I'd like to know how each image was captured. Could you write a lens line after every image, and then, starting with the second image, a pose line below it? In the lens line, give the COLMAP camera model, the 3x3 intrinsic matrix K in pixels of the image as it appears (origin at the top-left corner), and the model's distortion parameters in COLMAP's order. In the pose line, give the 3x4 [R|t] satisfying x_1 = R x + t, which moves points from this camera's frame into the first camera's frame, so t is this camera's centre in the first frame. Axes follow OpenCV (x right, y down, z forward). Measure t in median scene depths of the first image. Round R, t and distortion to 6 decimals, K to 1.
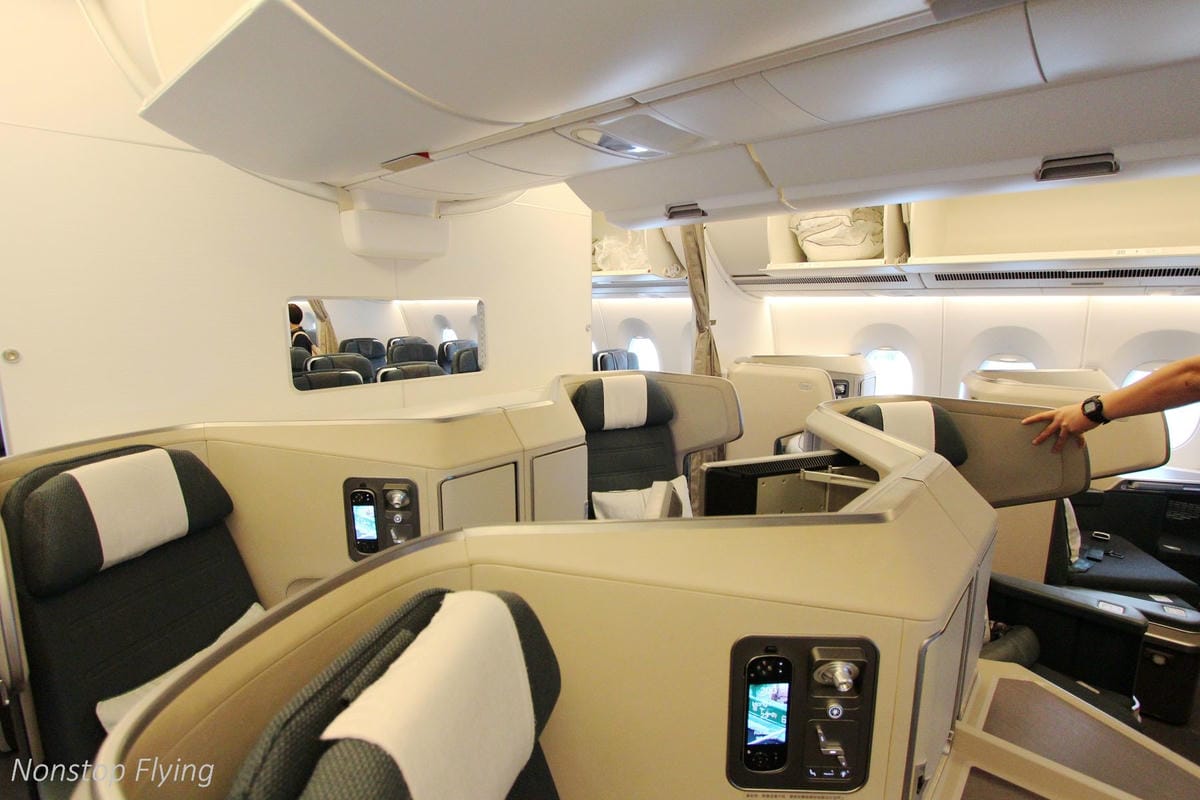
lens RADIAL K [[584.6, 0, 599.4], [0, 584.6, 424.3], [0, 0, 1]] dist [-0.002238, -0.000515]
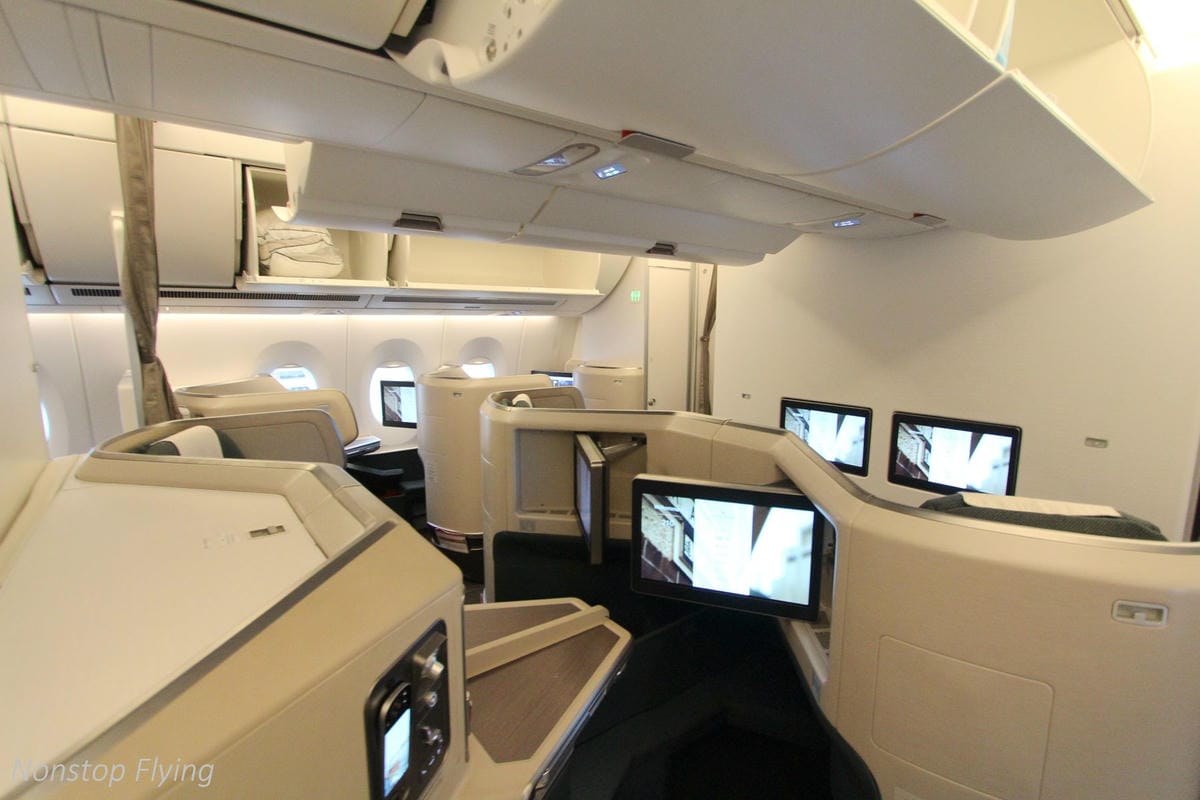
lens RADIAL K [[554.8, 0, 604.7], [0, 554.8, 397.8], [0, 0, 1]] dist [-0.010765, 0.000058]
pose [[0.179167, -0.135645, 0.974423, -0.438831], [0.200085, 0.974774, 0.098904, -0.082081], [-0.963258, 0.177248, 0.201787, 0.395270]]
